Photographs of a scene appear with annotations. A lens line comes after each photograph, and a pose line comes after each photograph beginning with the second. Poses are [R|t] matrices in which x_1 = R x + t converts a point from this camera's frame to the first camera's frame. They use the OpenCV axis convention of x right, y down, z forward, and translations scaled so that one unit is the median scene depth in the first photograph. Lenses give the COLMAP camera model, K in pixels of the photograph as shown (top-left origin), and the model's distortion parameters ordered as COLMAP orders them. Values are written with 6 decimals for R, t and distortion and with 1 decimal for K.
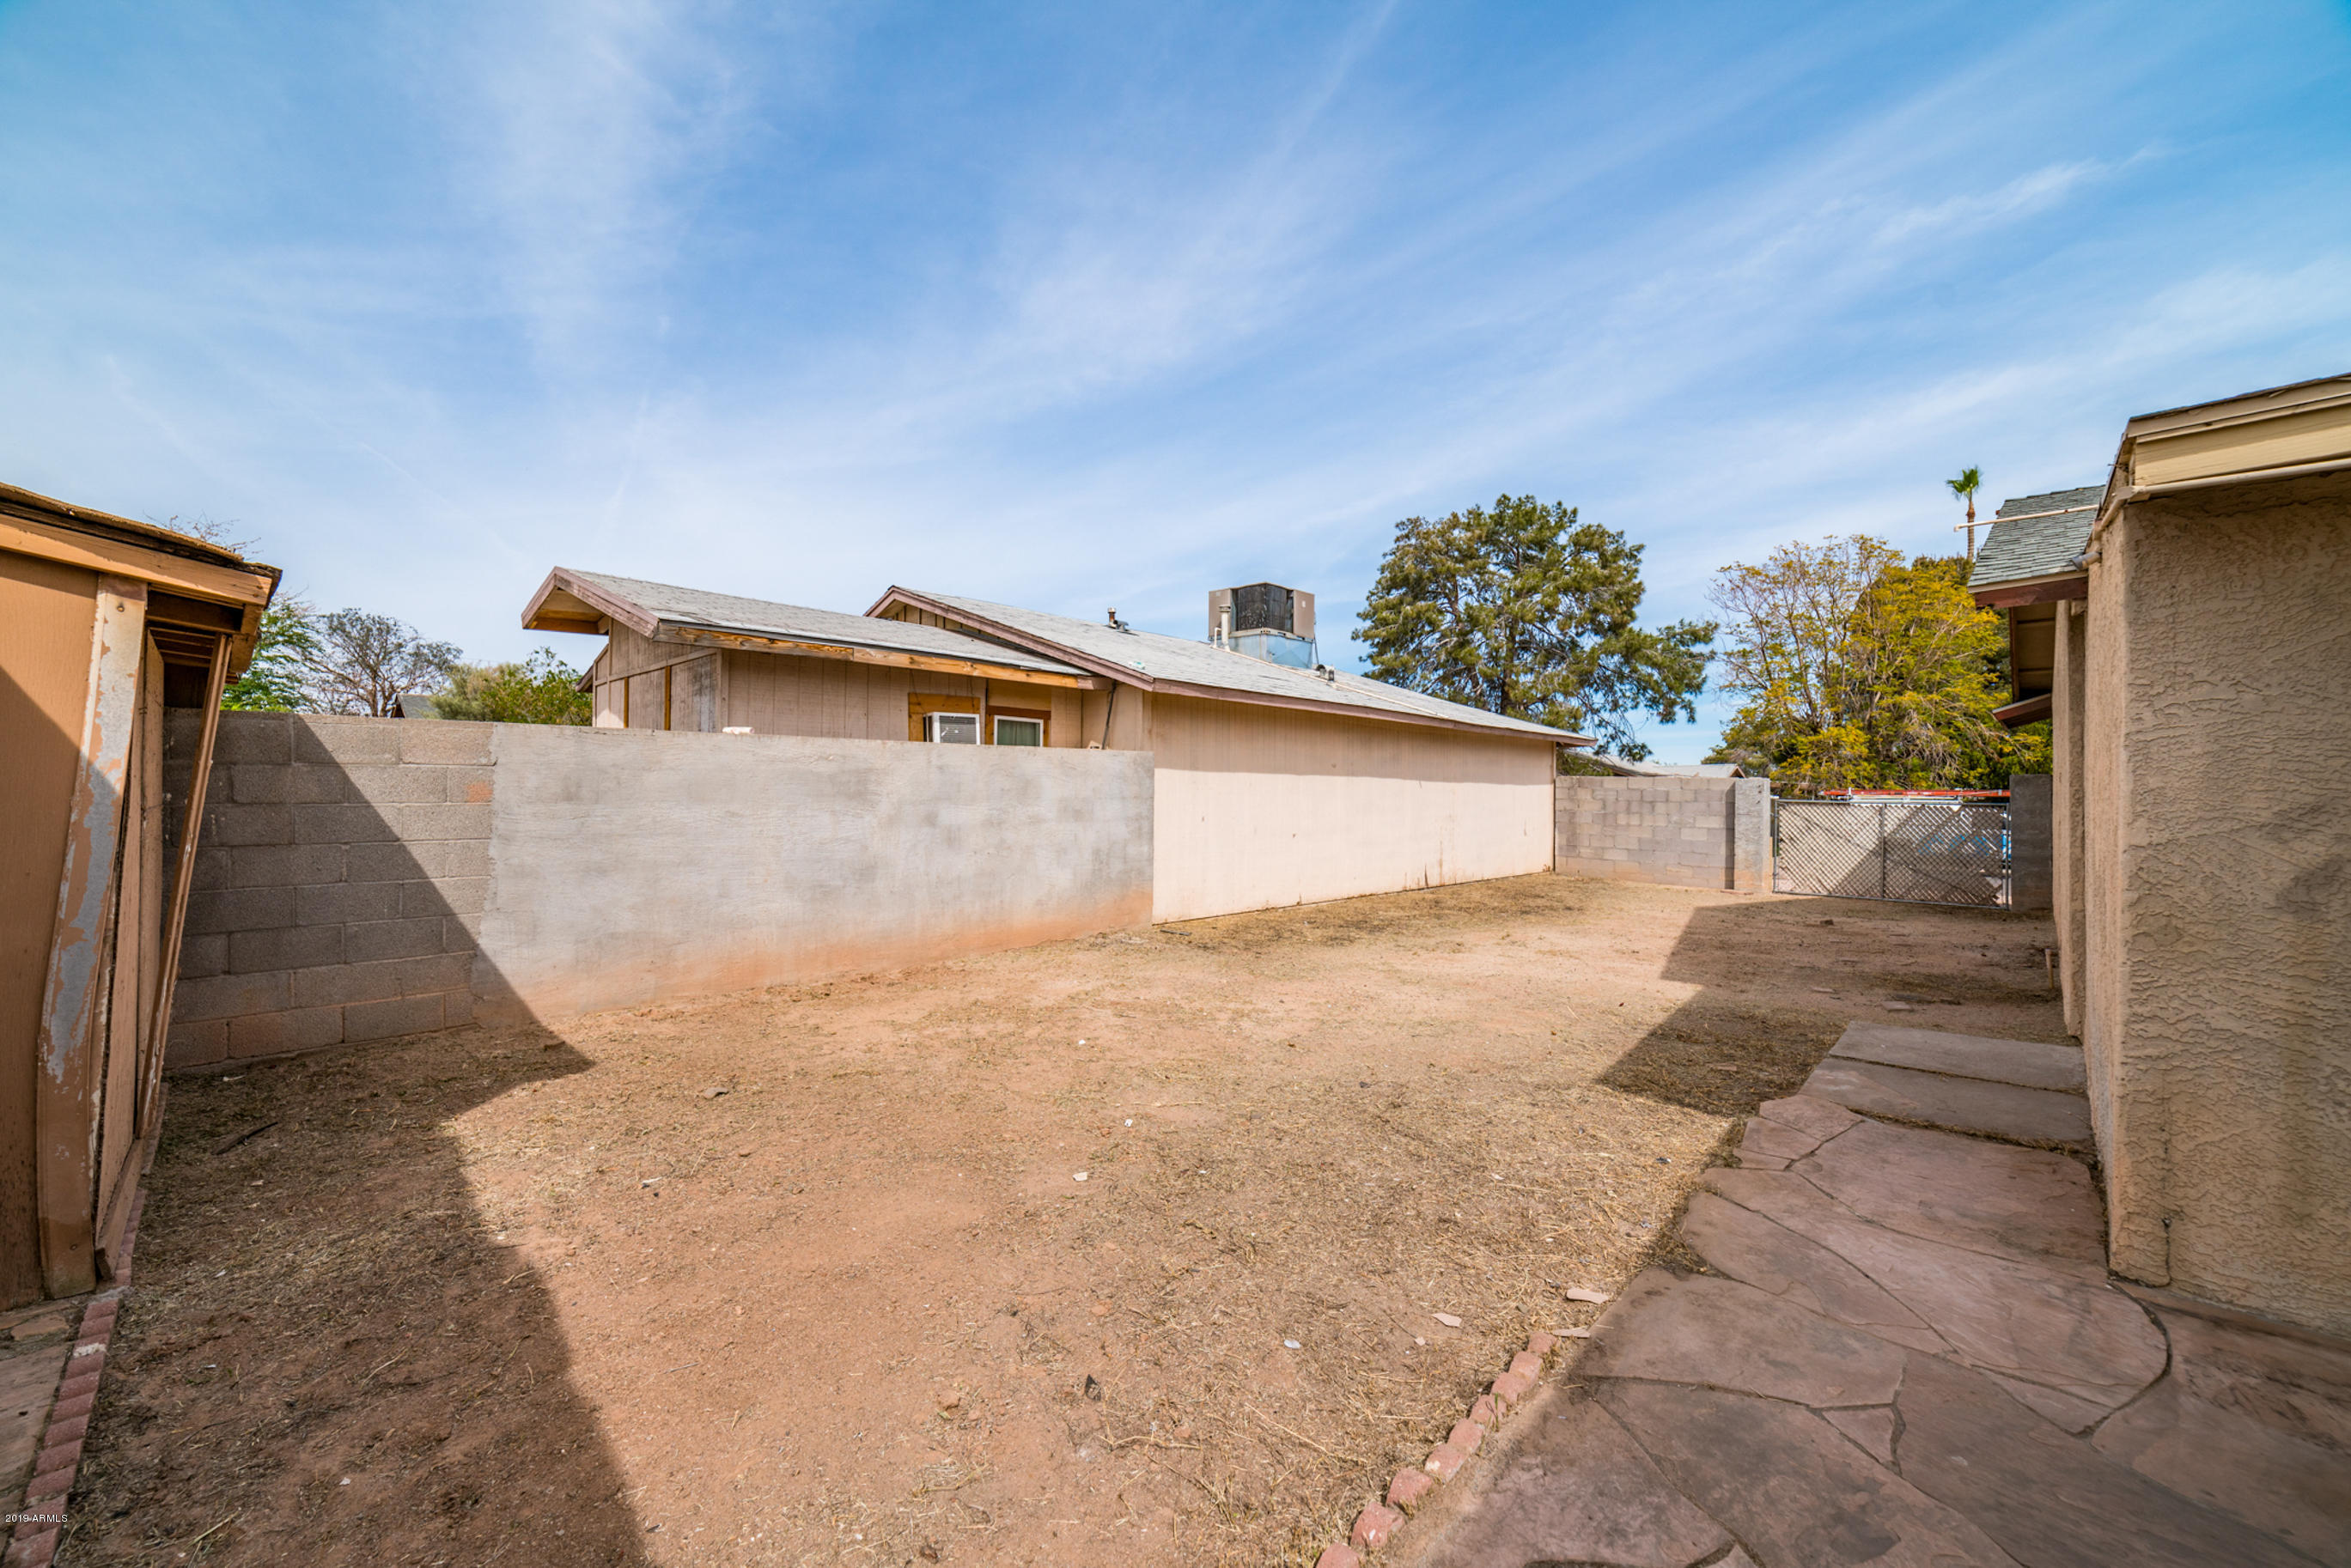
lens RADIAL K [[908.9, 0, 1173.1], [0, 908.9, 782.5], [0, 0, 1]] dist [-0.027007, 0.010572]
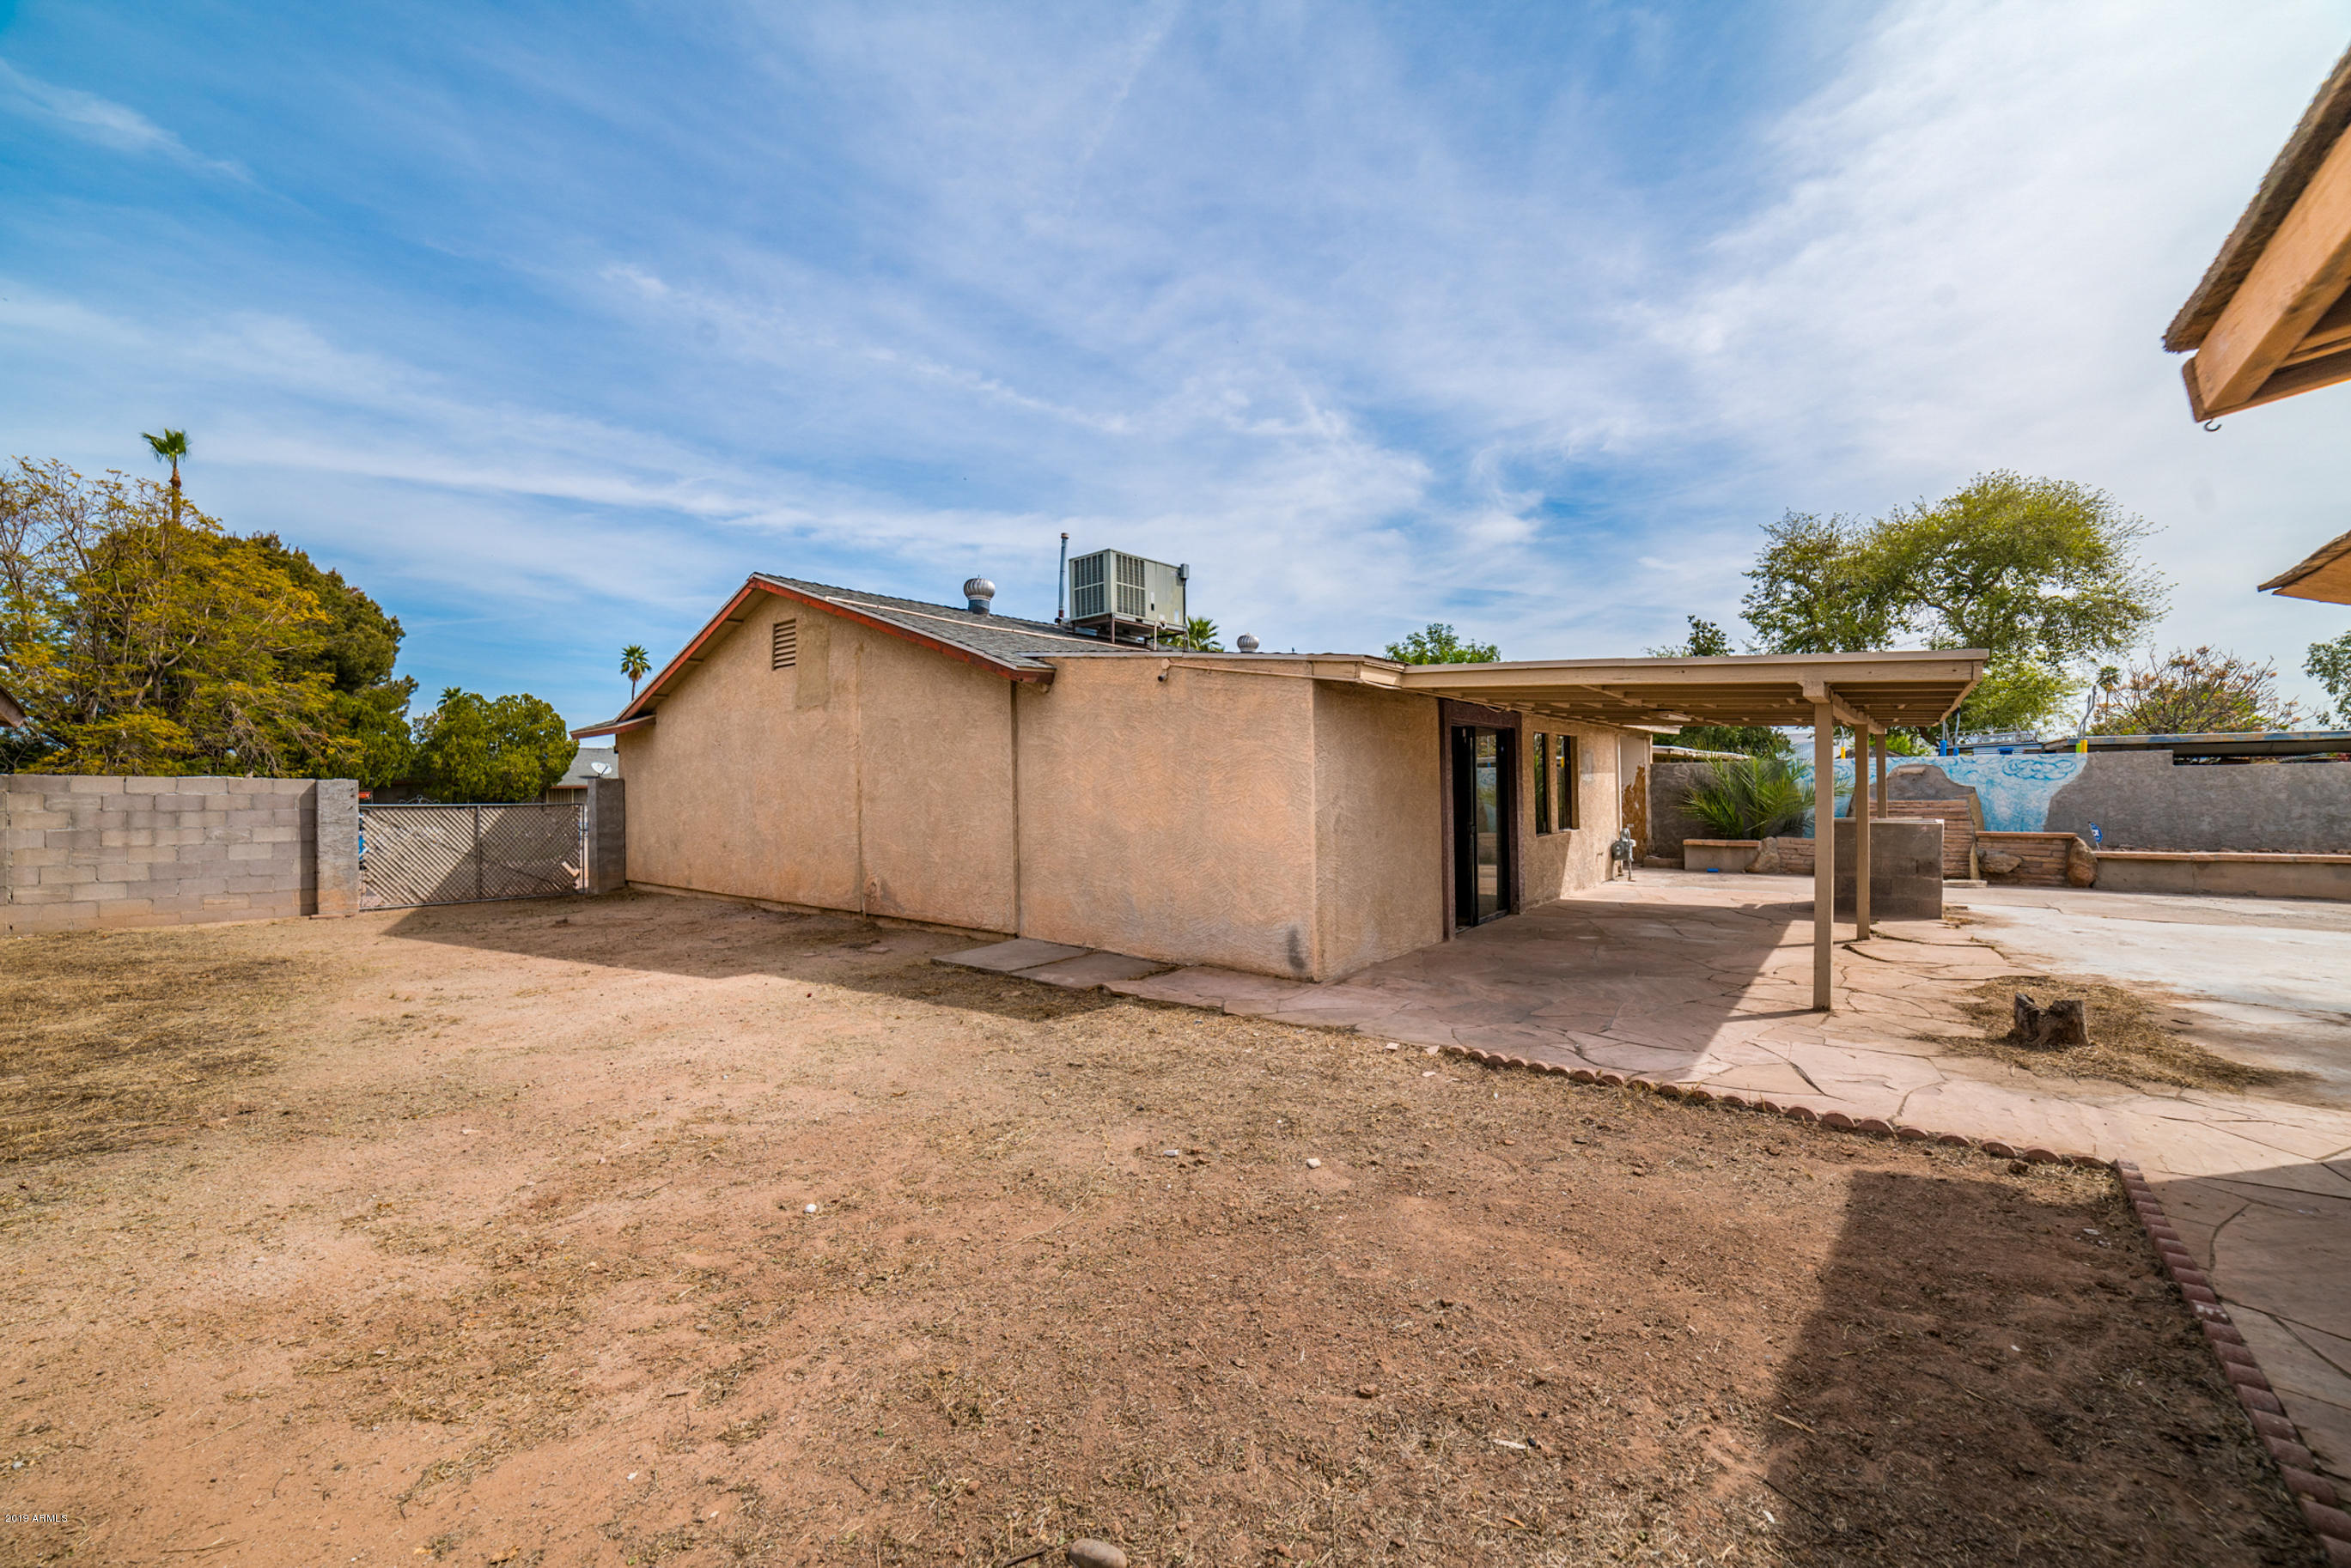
lens RADIAL K [[908.9, 0, 1173.1], [0, 908.9, 782.5], [0, 0, 1]] dist [-0.027007, 0.010572]
pose [[-0.082605, 0.002701, 0.996579, -0.256270], [-0.000893, 0.999996, -0.002785, -0.000563], [-0.996582, -0.001120, -0.082602, 0.280991]]
